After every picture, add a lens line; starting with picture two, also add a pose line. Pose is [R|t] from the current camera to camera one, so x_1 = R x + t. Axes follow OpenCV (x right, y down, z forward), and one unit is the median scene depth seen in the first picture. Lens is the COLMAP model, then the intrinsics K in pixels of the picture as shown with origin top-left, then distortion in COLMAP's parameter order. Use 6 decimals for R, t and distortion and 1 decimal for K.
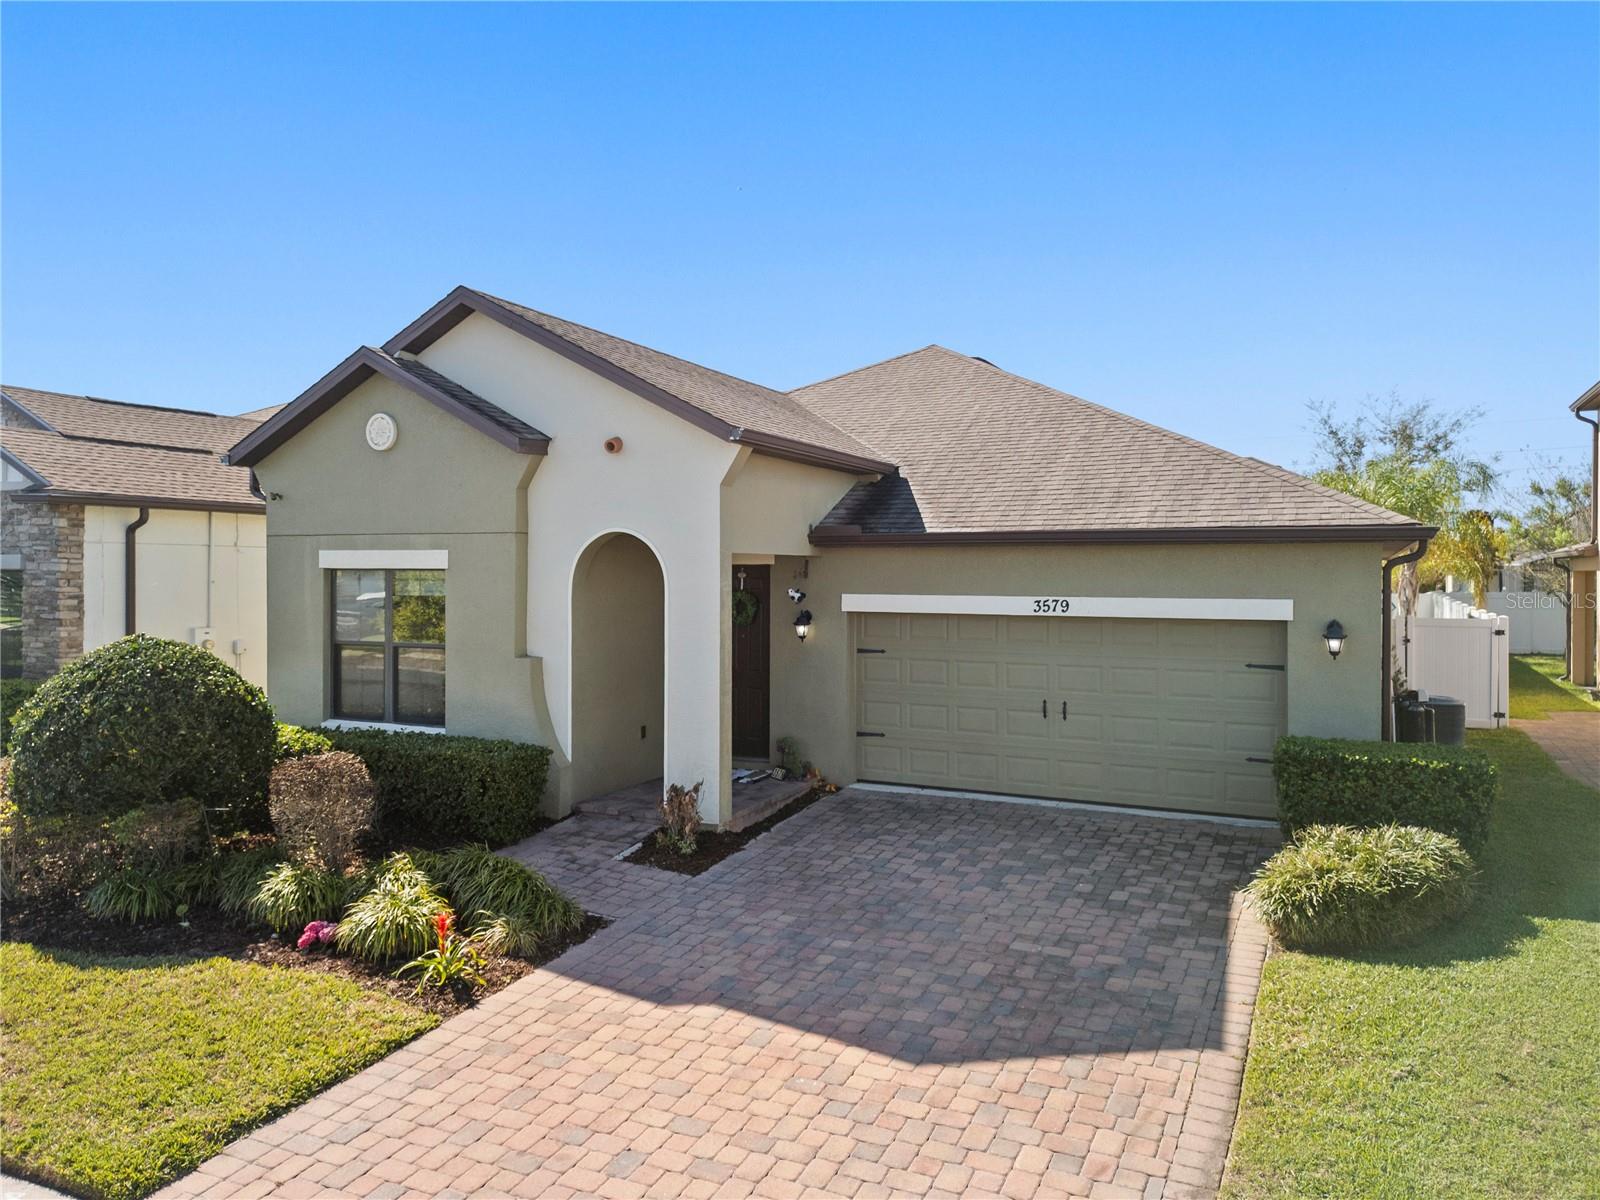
lens RADIAL K [[1124.2, 0, 800.0], [0, 1124.2, 600.0], [0, 0, 1]] dist [0.069636, -0.076086]
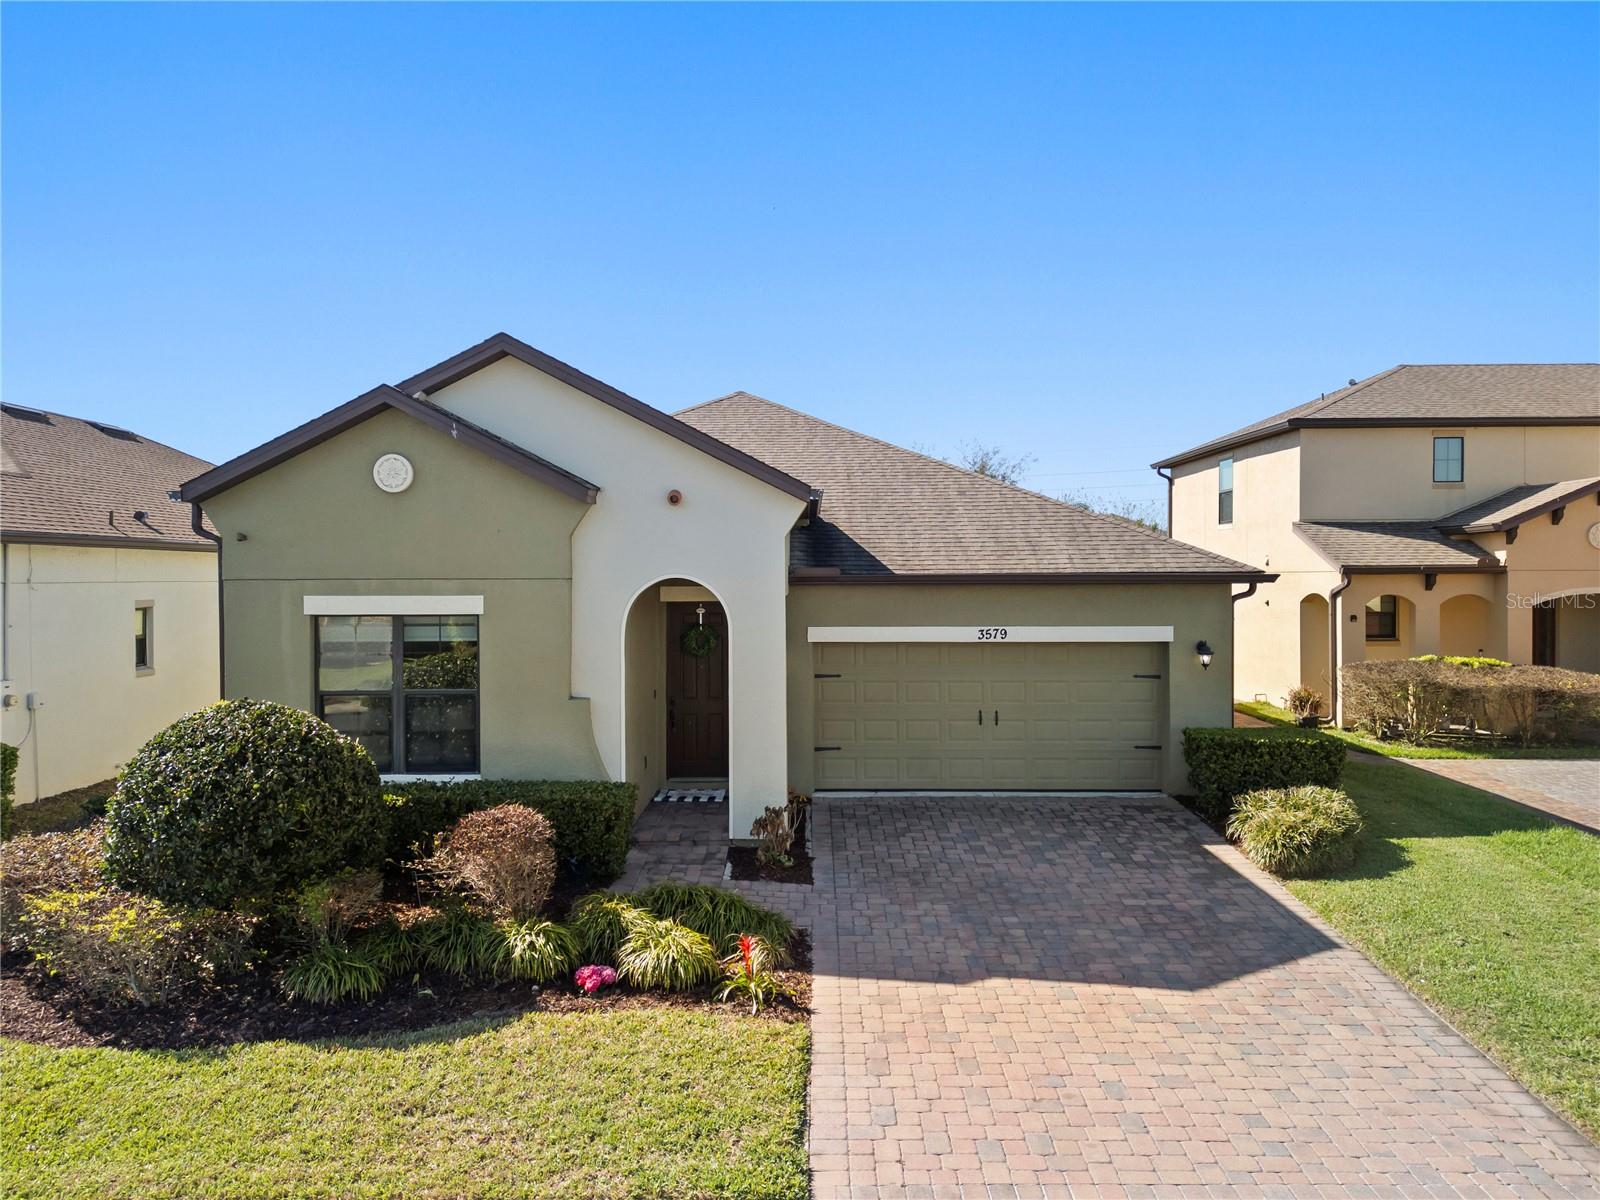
lens RADIAL K [[1111.5, 0, 800.0], [0, 1111.5, 600.0], [0, 0, 1]] dist [0.099985, -0.109126]
pose [[0.903350, -0.015813, 0.428613, -0.623875], [0.017189, 0.999852, 0.000661, -0.046374], [-0.428560, 0.006770, 0.903488, -0.015963]]
